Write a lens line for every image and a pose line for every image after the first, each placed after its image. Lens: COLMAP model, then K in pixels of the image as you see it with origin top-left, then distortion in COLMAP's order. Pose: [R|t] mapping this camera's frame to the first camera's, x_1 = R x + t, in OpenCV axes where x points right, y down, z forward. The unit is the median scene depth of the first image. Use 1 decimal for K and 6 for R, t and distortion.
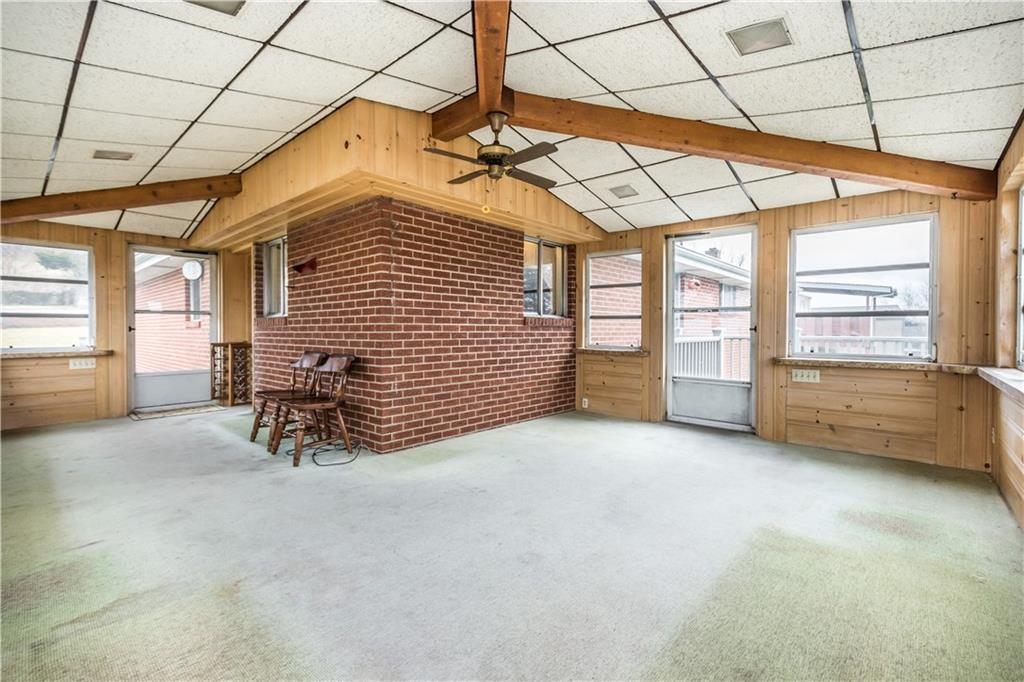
lens RADIAL K [[451.7, 0, 515.0], [0, 451.7, 337.3], [0, 0, 1]] dist [0.007525, -0.000749]
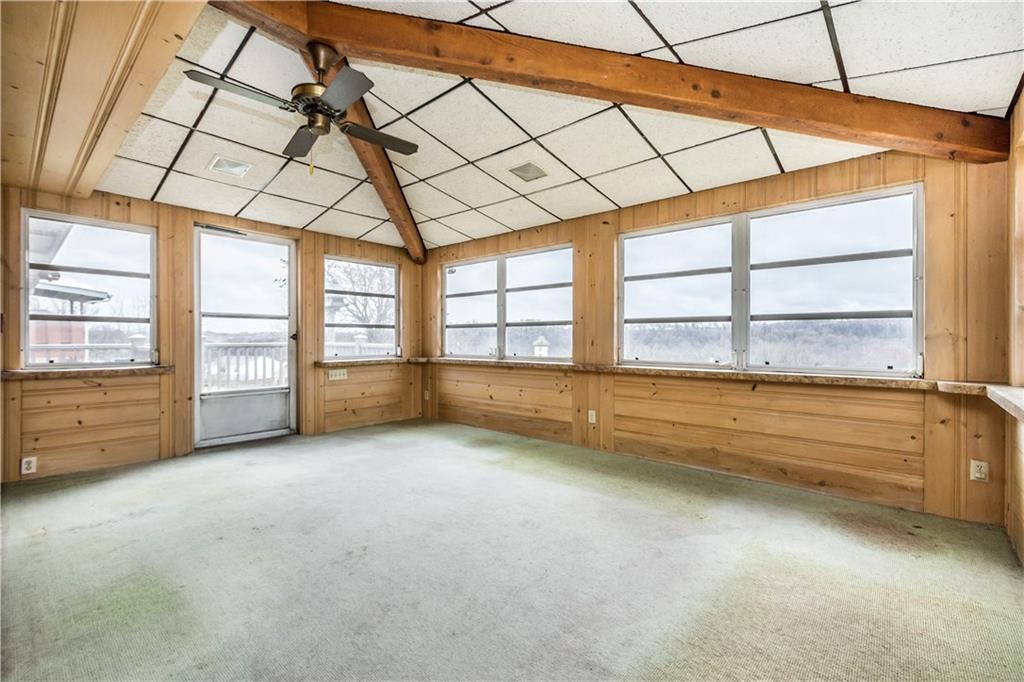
lens RADIAL K [[451.7, 0, 515.0], [0, 451.7, 337.3], [0, 0, 1]] dist [0.007525, -0.000749]
pose [[-0.014821, -0.002426, 0.999887, -0.573283], [0.018352, 0.999828, 0.002698, -0.010489], [-0.999722, 0.018390, -0.014774, 0.507857]]
